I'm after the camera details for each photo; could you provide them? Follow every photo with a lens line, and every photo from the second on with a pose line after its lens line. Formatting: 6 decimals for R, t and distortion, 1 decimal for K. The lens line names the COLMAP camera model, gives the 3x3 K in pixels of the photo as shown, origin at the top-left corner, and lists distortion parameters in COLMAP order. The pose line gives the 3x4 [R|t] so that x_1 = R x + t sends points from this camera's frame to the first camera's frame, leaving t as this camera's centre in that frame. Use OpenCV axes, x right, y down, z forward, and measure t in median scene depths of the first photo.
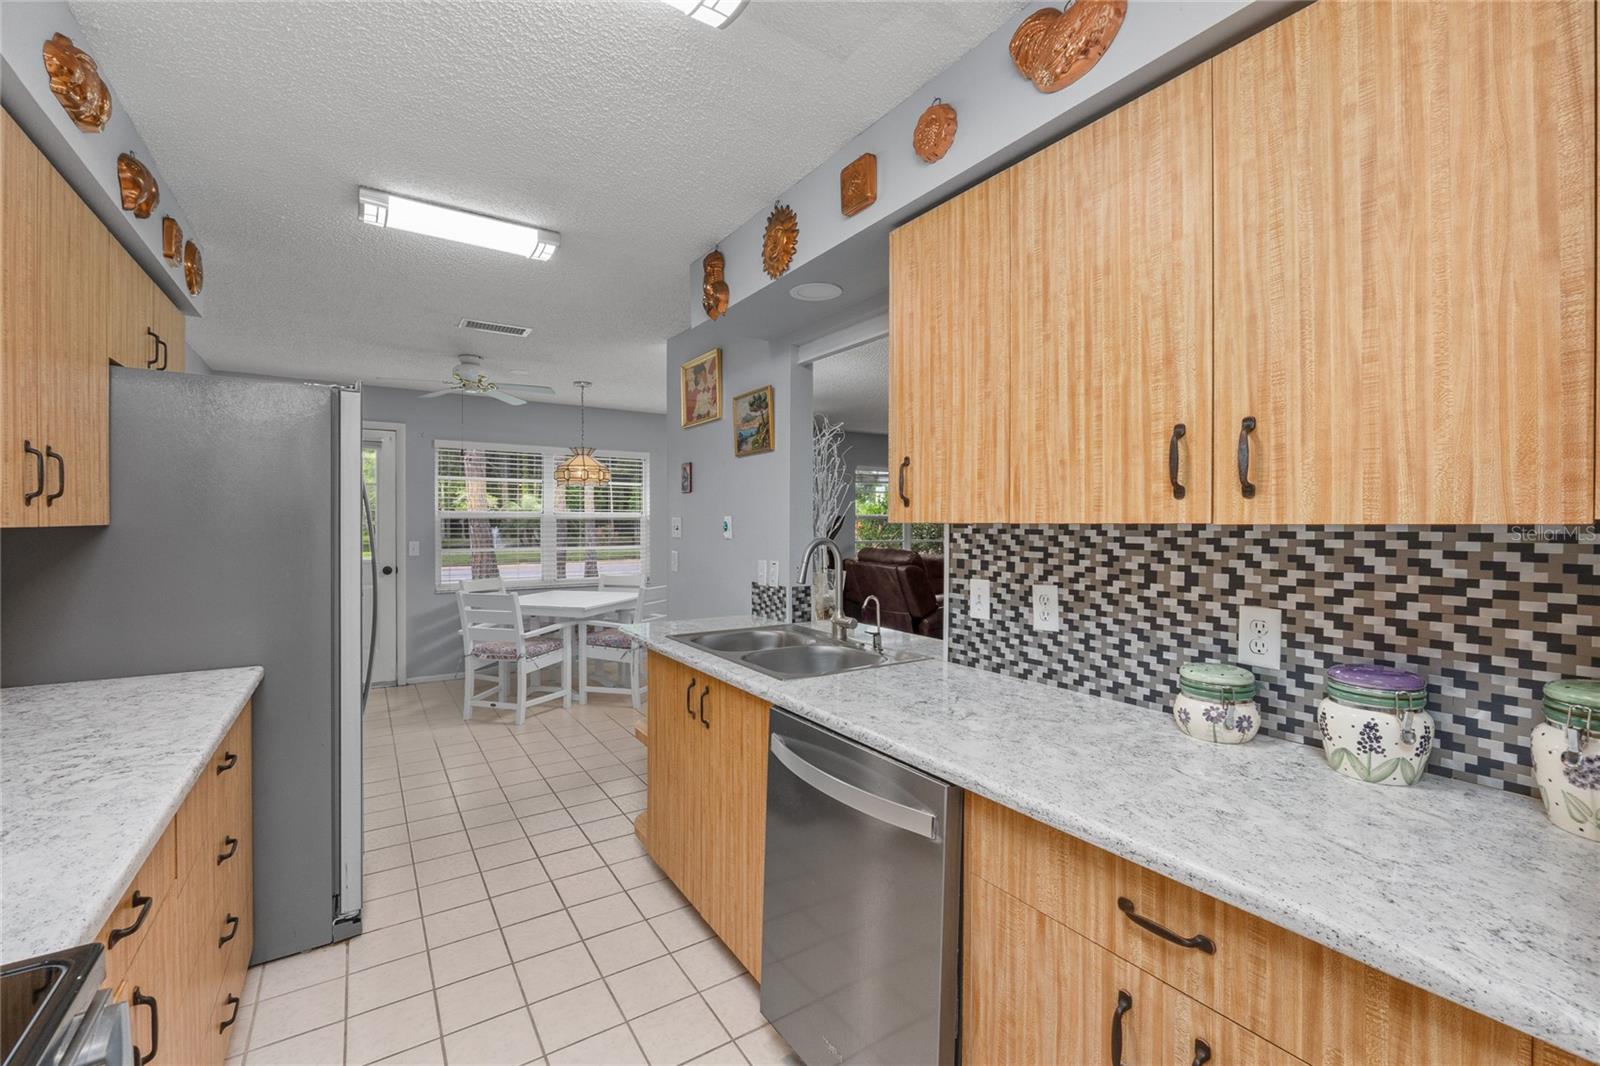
lens RADIAL K [[672.1, 0, 797.8], [0, 672.1, 522.2], [0, 0, 1]] dist [-0.009955, 0.000712]
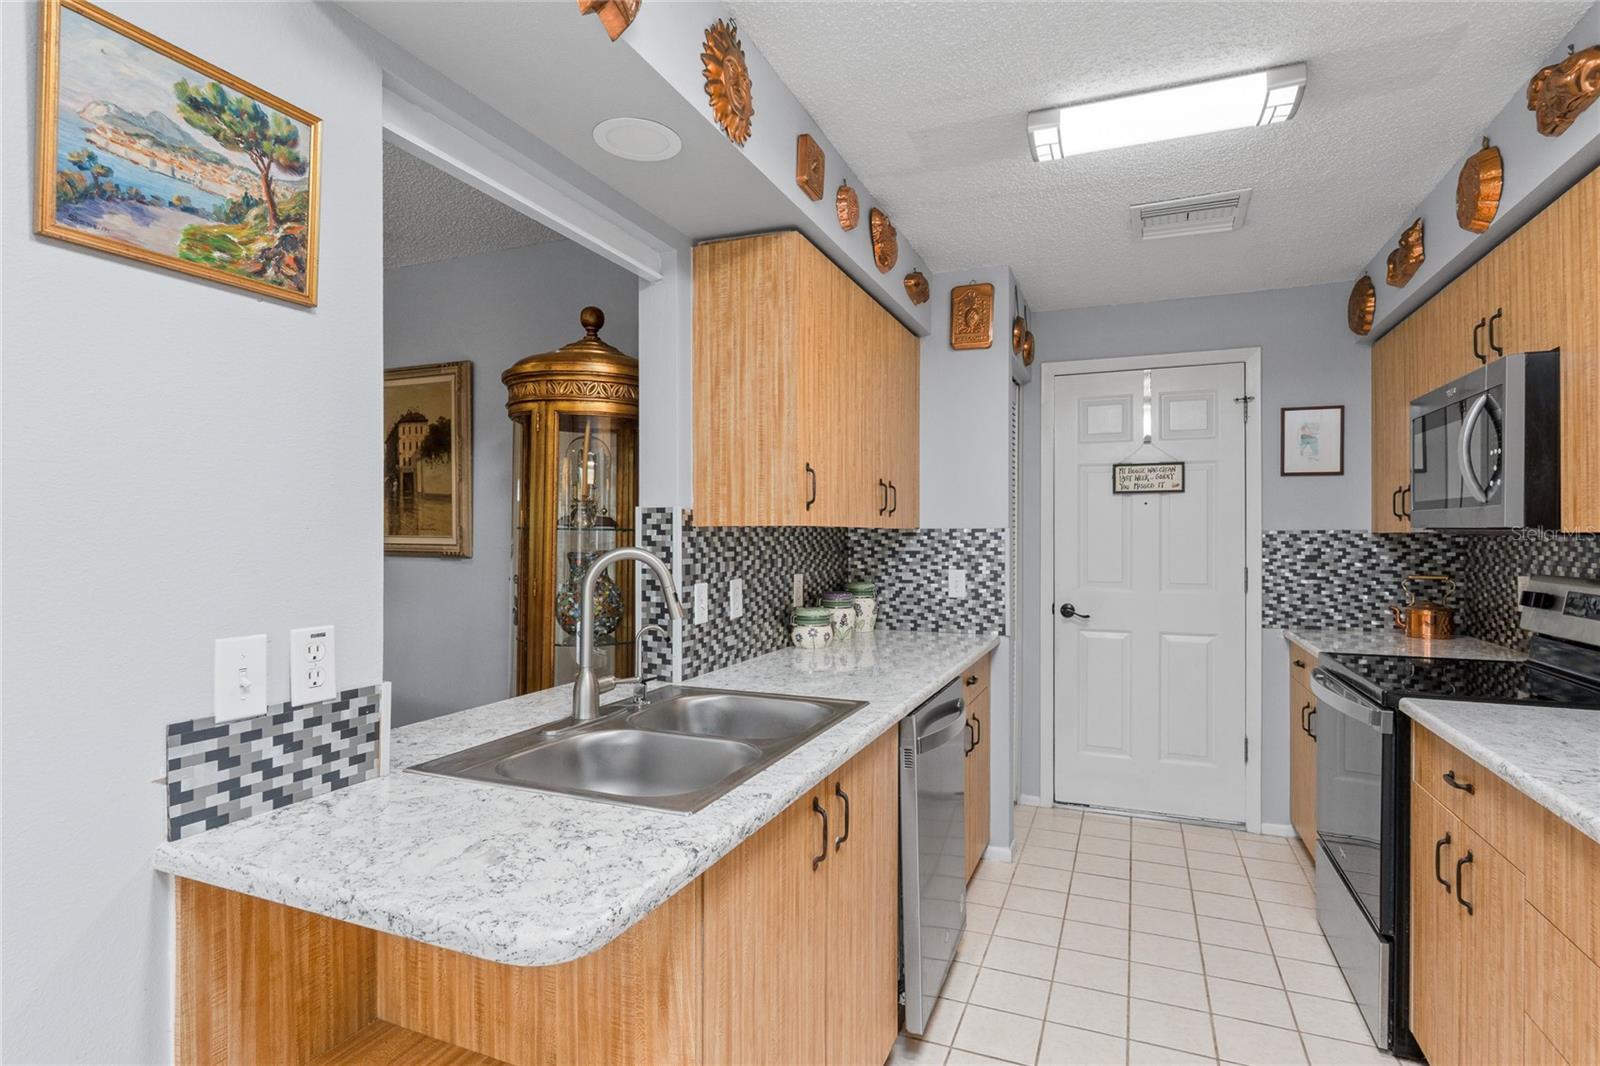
lens RADIAL K [[801.2, 0, 802.9], [0, 801.2, 533.2], [0, 0, 1]] dist [-0.007450, 0.001895]
pose [[-0.561842, -0.000529, 0.827244, -0.783256], [-0.002721, 0.999996, -0.001208, 0.013116], [-0.827240, -0.002930, -0.561841, 1.544345]]
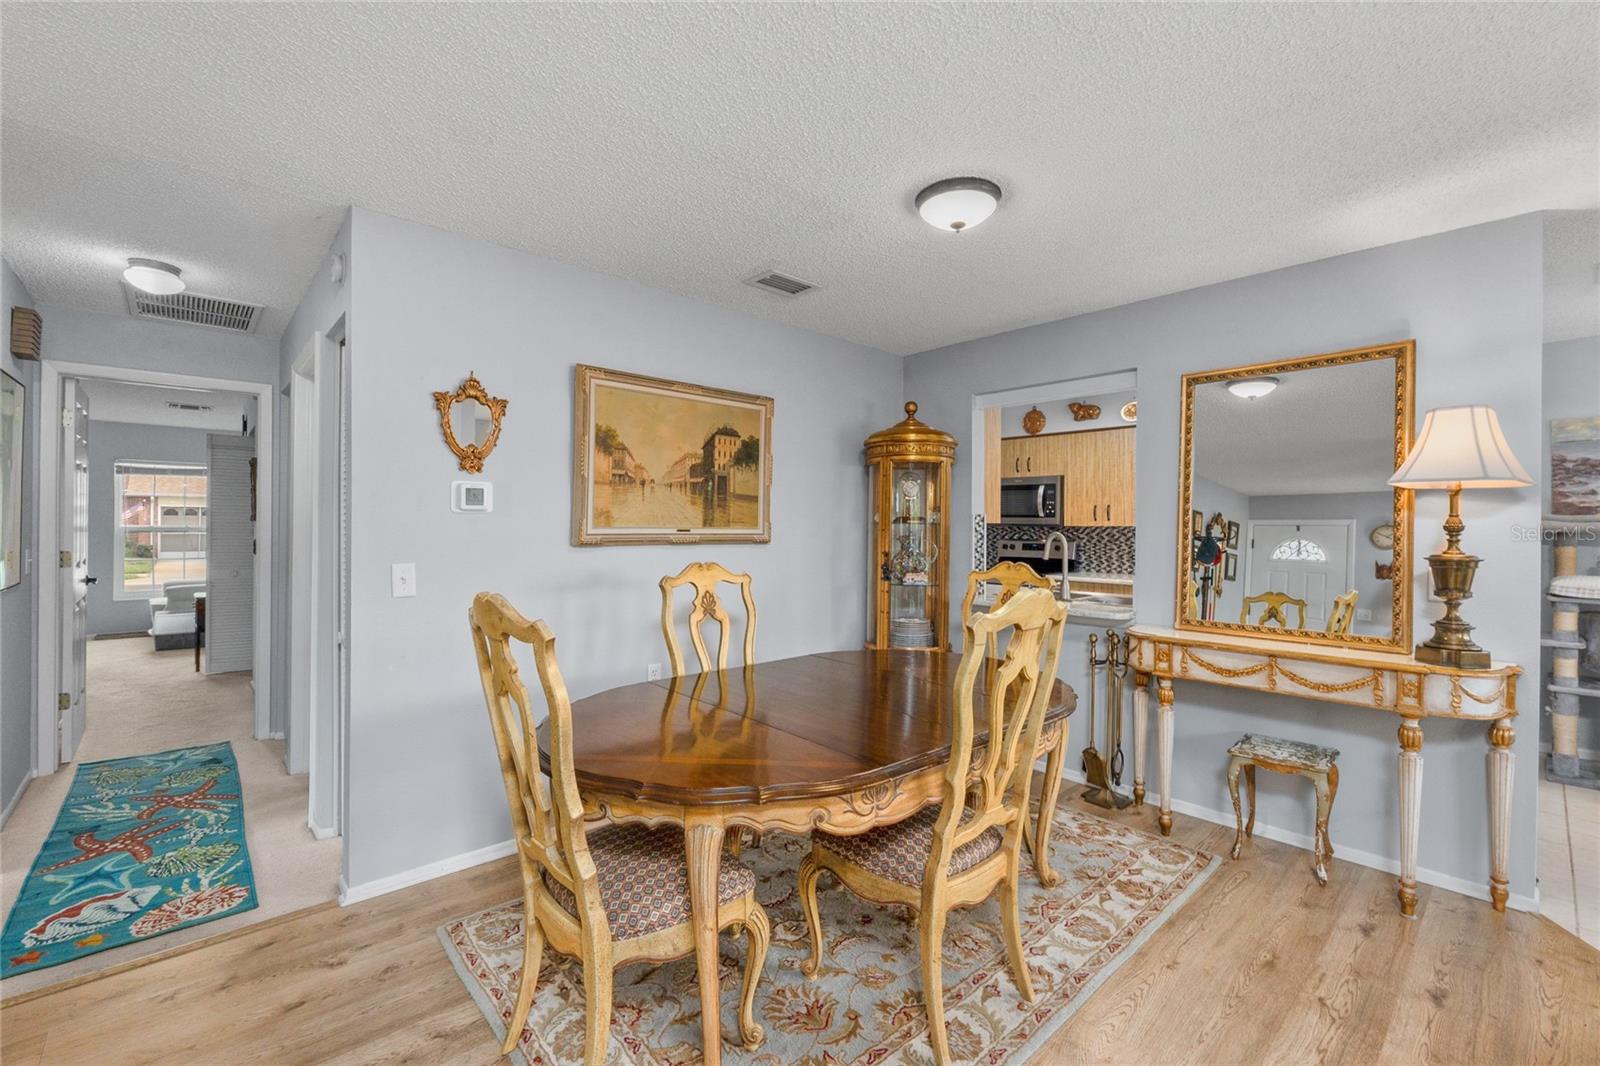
lens RADIAL K [[672.1, 0, 799.9], [0, 672.1, 528.9], [0, 0, 1]] dist [-0.009955, 0.000712]
pose [[-0.987763, -0.006436, -0.155832, 1.115420], [-0.007788, 0.999937, 0.008066, 0.007466], [0.155770, 0.009181, -0.987751, 3.007727]]
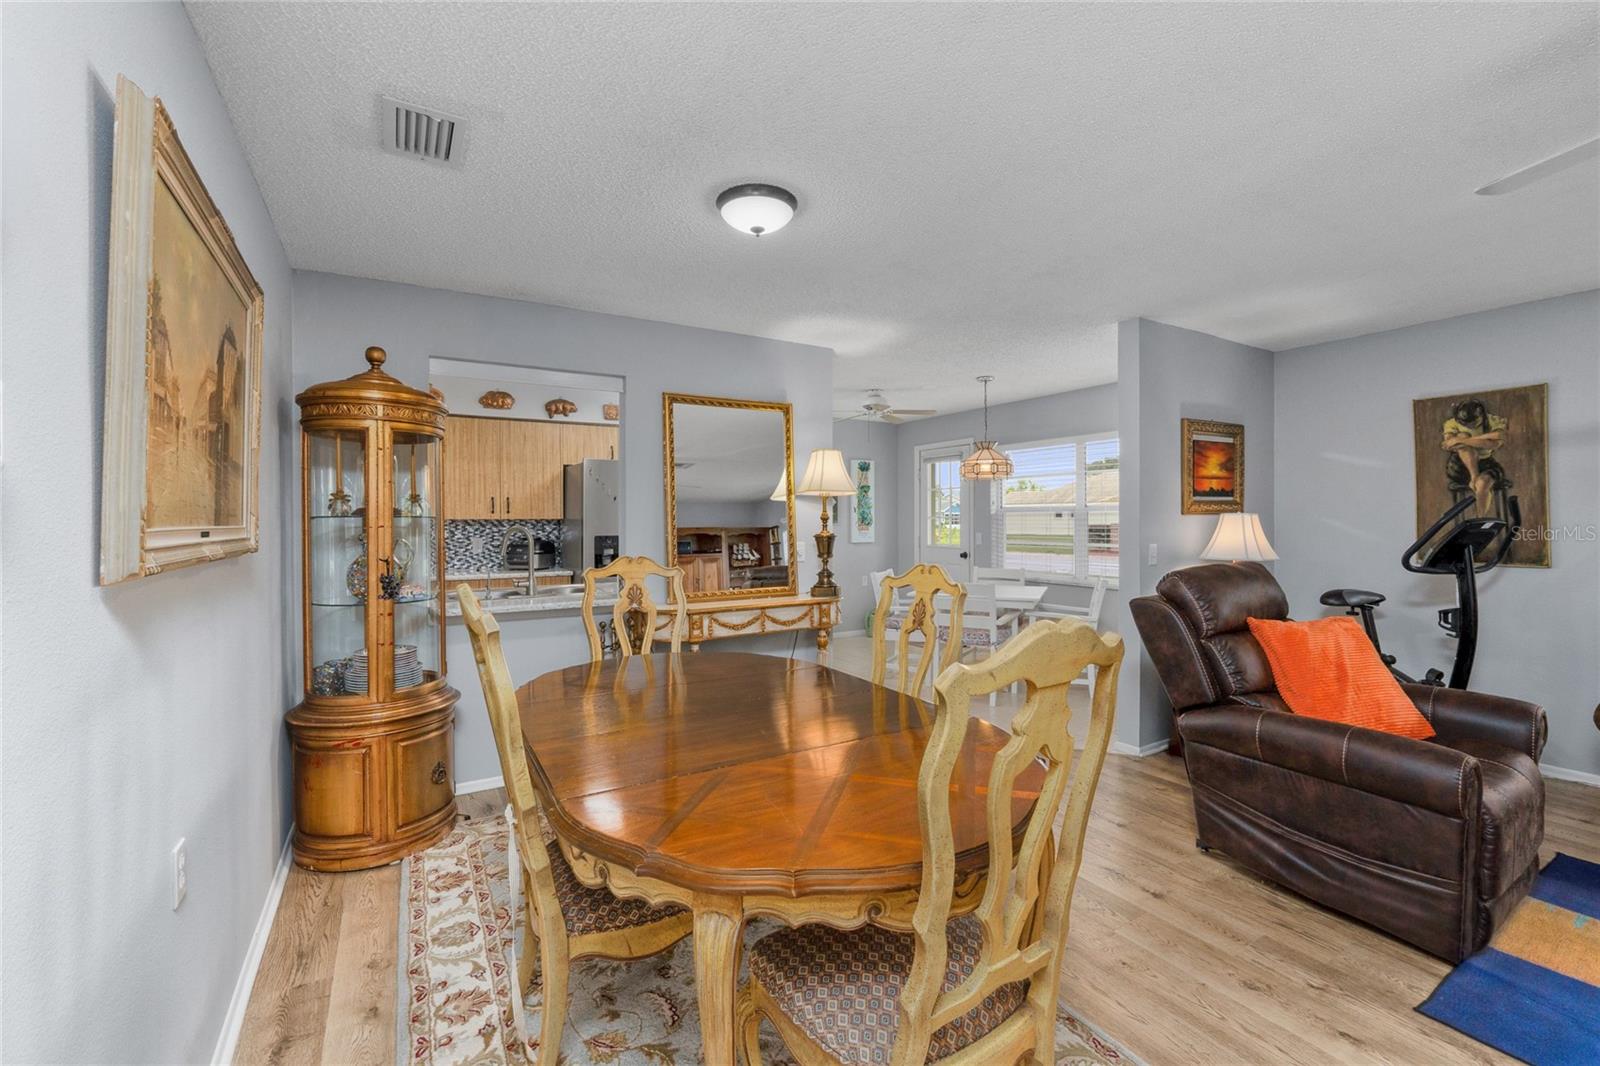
lens RADIAL K [[672.1, 0, 801.5], [0, 672.1, 521.8], [0, 0, 1]] dist [-0.009955, 0.000712]
pose [[-0.038138, 0.003056, -0.999268, 1.863685], [0.001710, 0.999994, 0.002993, 0.011570], [0.999271, -0.001594, -0.038143, 2.050520]]
